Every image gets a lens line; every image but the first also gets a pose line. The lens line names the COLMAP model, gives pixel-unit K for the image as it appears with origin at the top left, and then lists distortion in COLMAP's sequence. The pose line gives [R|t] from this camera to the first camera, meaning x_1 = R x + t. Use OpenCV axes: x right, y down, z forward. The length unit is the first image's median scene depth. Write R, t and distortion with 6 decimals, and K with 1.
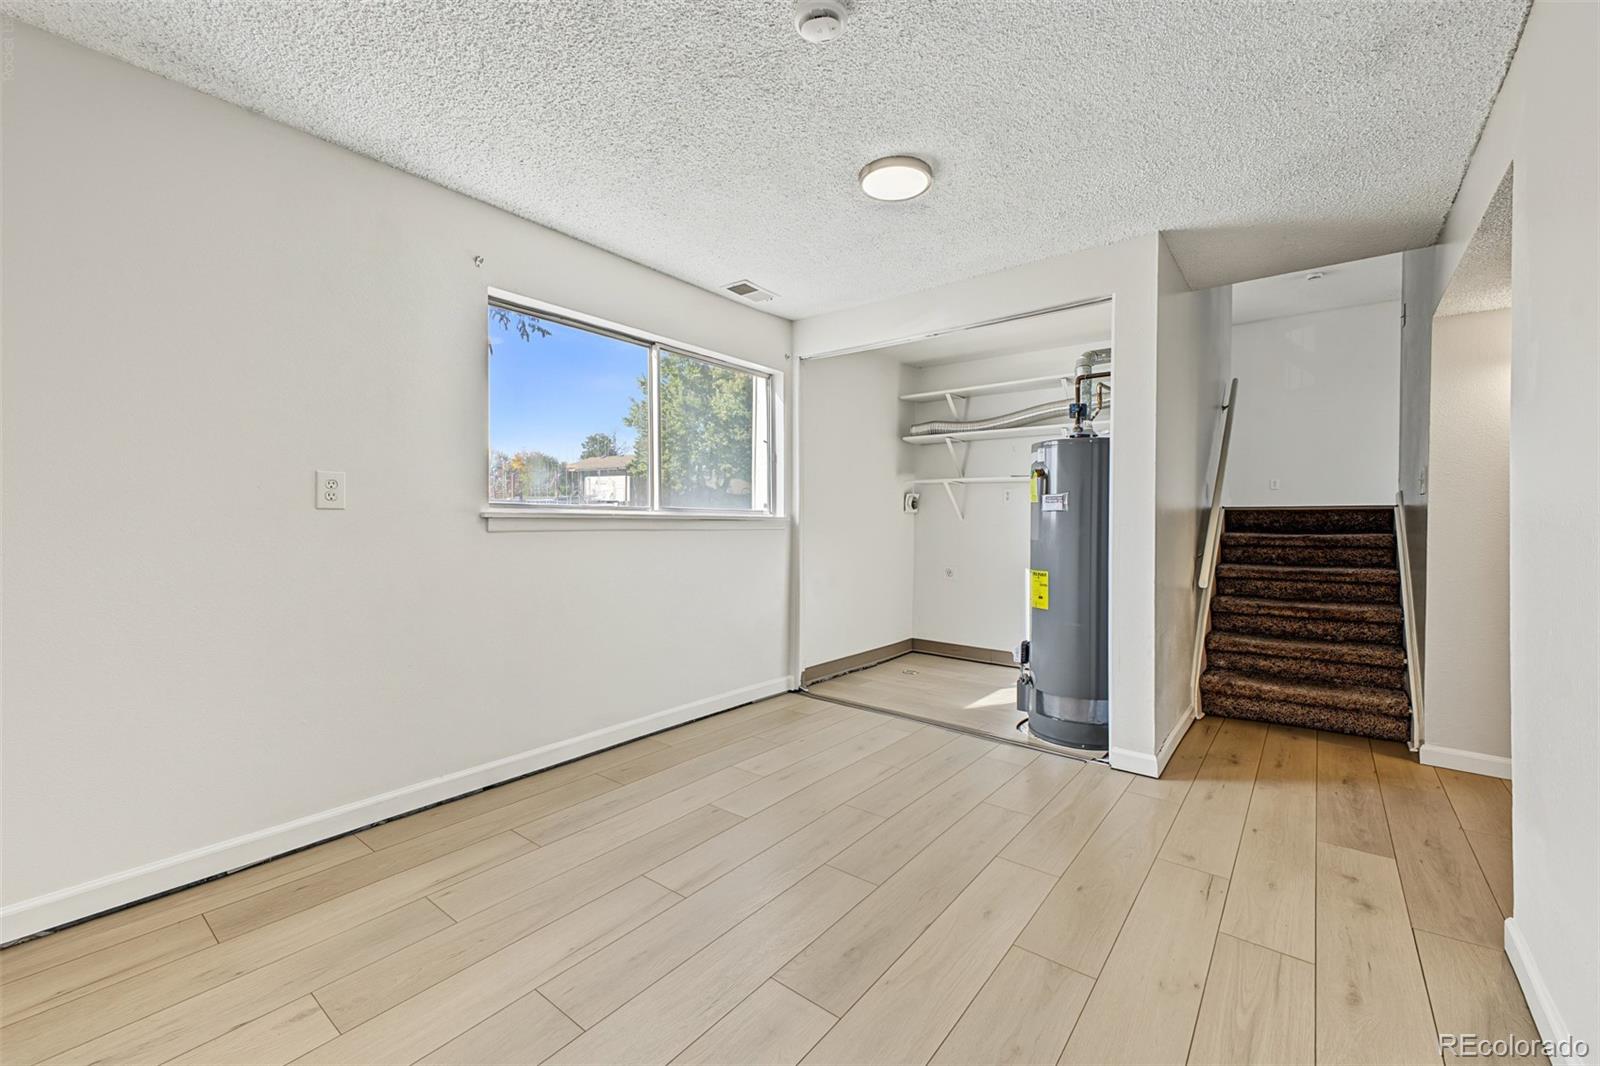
lens RADIAL K [[644.6, 0, 800.8], [0, 644.6, 526.2], [0, 0, 1]] dist [0.003646, -0.000019]
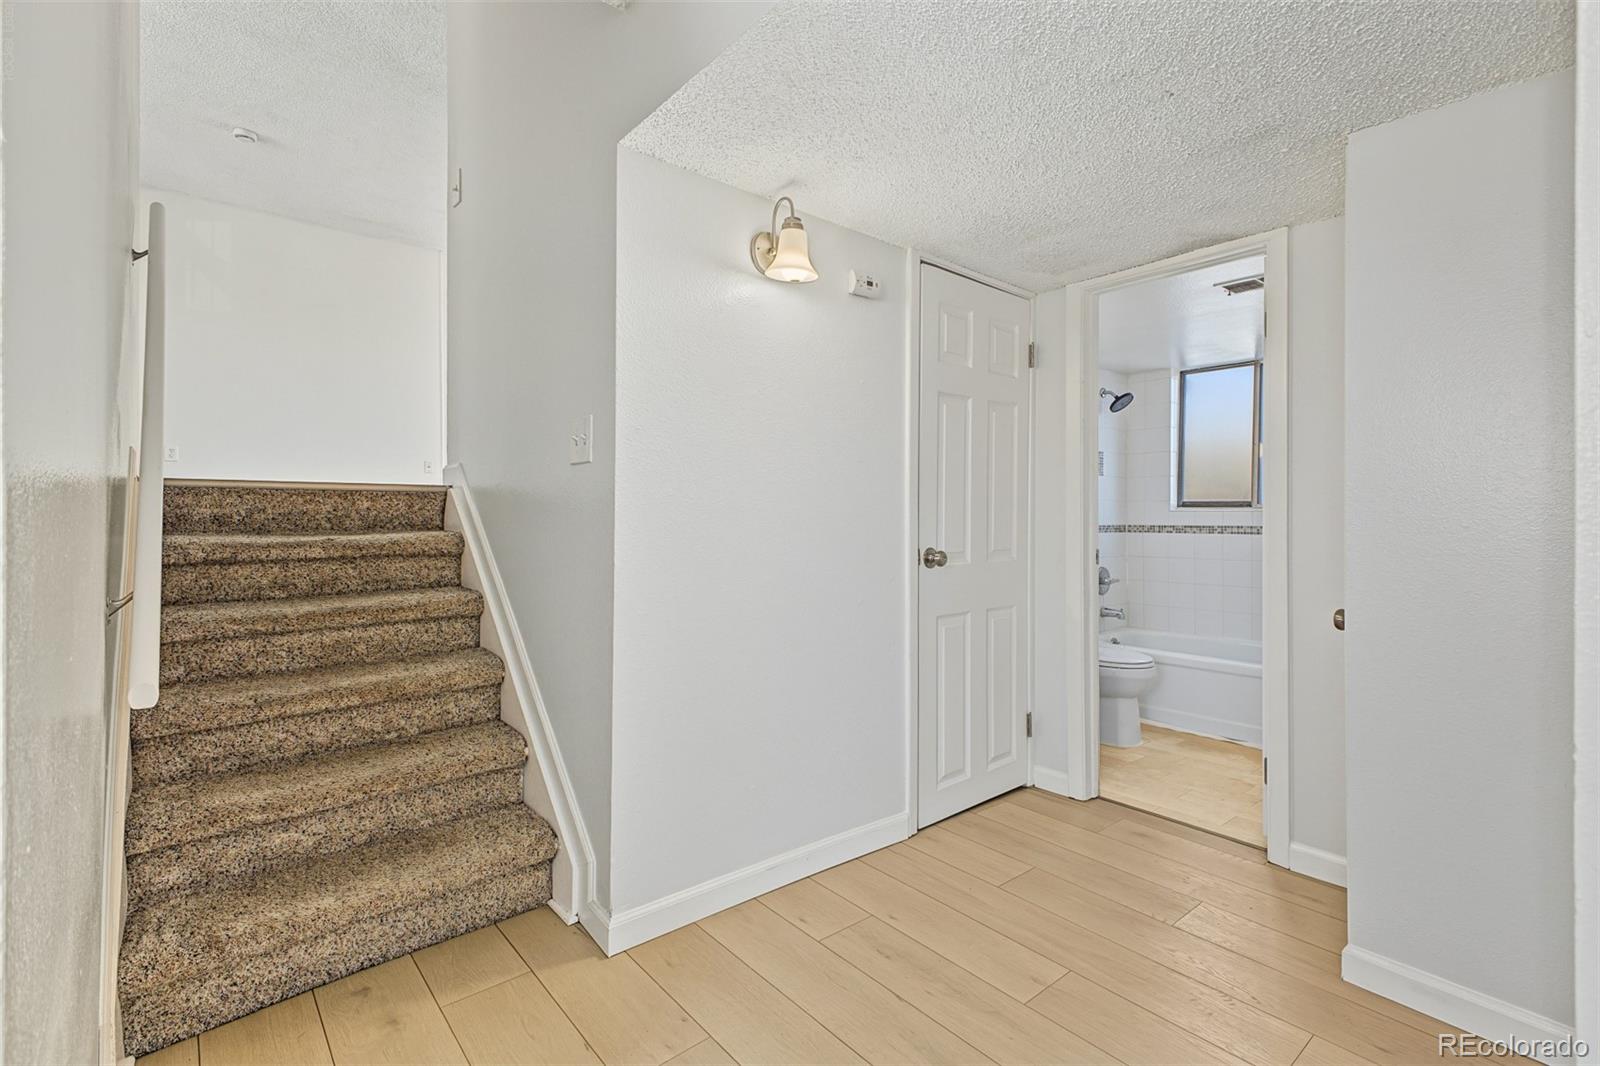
lens RADIAL K [[732.4, 0, 795.3], [0, 732.4, 519.2], [0, 0, 1]] dist [0.012476, -0.000795]
pose [[0.194509, -0.004374, 0.980891, 0.297590], [0.006183, 0.999976, 0.003233, -0.000020], [-0.980881, 0.005436, 0.194531, 0.559482]]
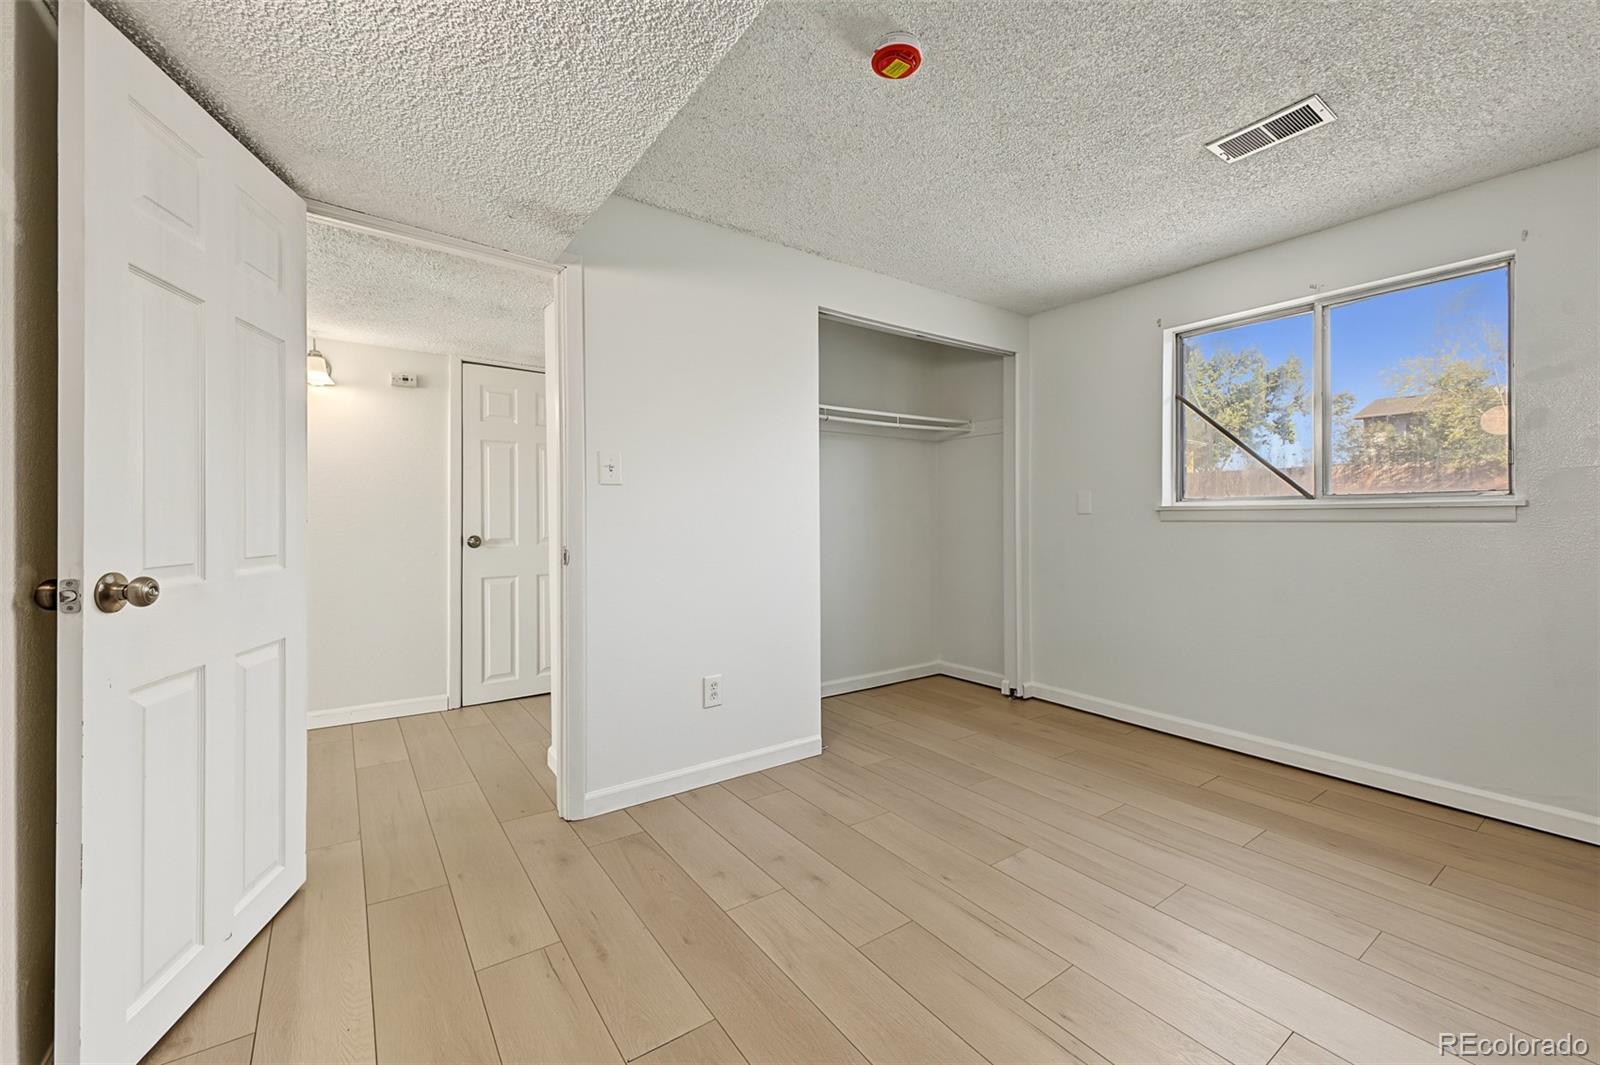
lens RADIAL K [[644.6, 0, 800.8], [0, 644.6, 525.7], [0, 0, 1]] dist [0.003646, -0.000019]
pose [[0.267570, -0.007931, 0.963506, 0.177552], [0.009500, 0.999939, 0.005593, 0.013490], [-0.963492, 0.007657, 0.267629, -0.182434]]
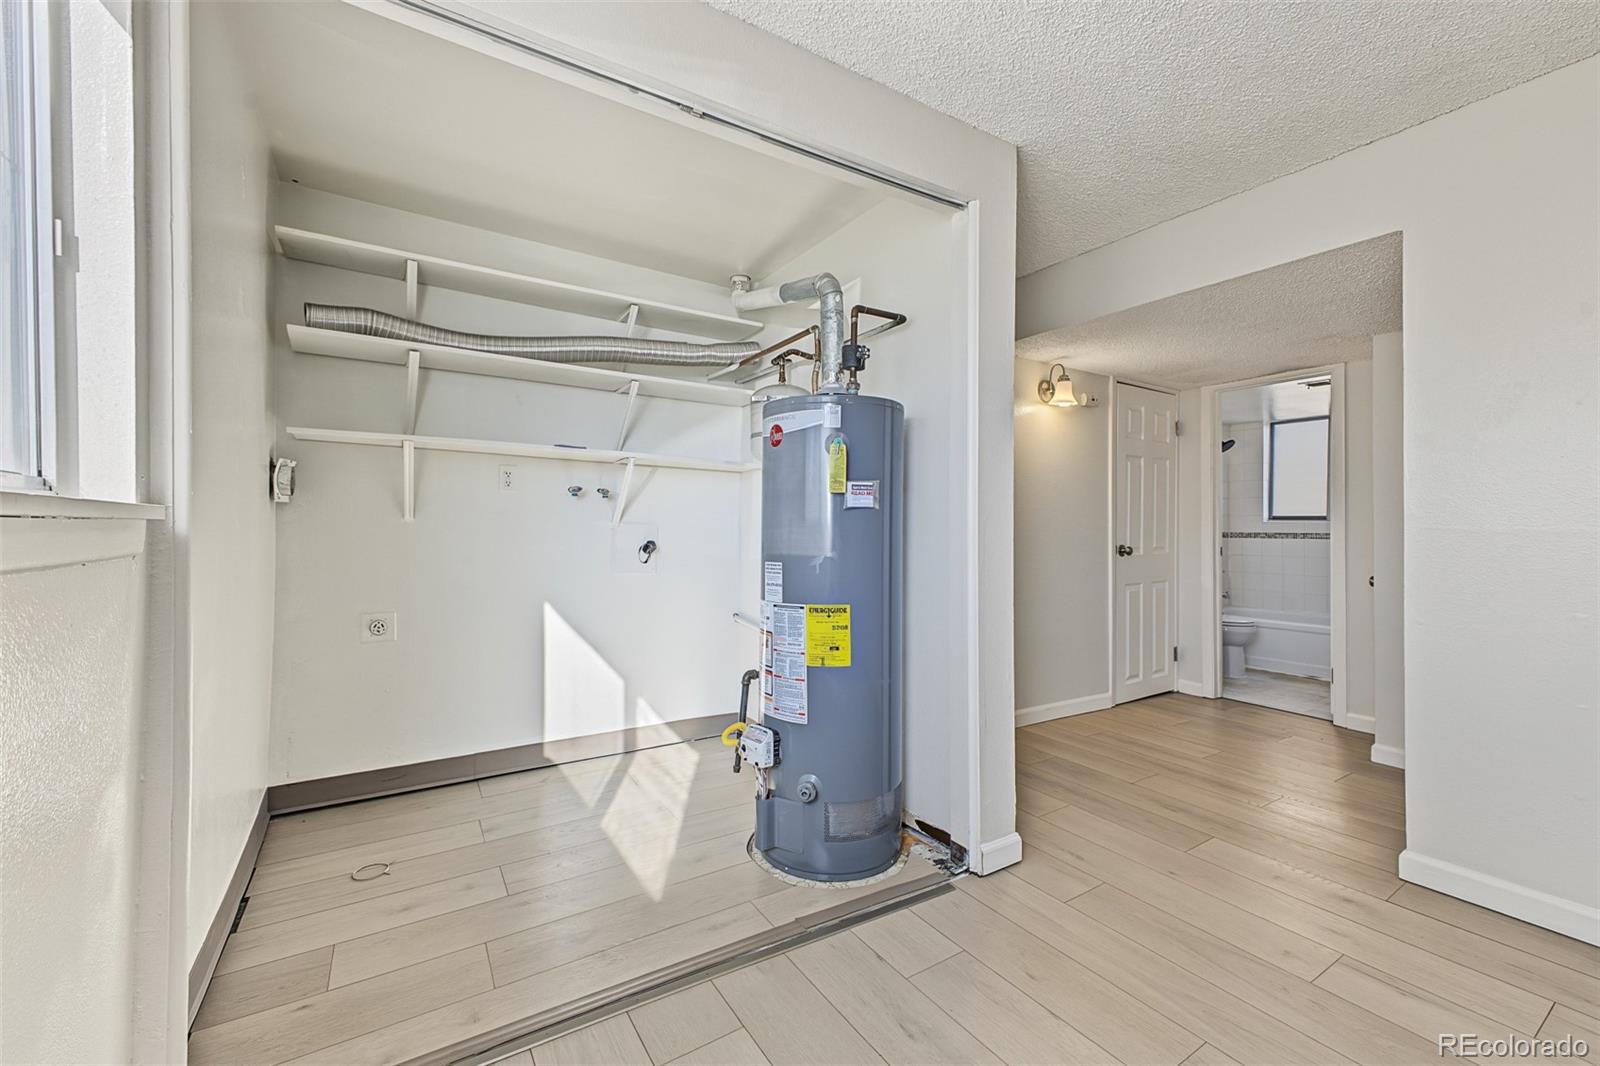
lens RADIAL K [[644.6, 0, 800.8], [0, 644.6, 526.2], [0, 0, 1]] dist [0.003646, -0.000019]
pose [[0.324236, -0.000975, 0.945976, -0.179193], [0.006391, 0.999979, -0.001160, -0.002930], [-0.945955, 0.006422, 0.324236, 0.725152]]
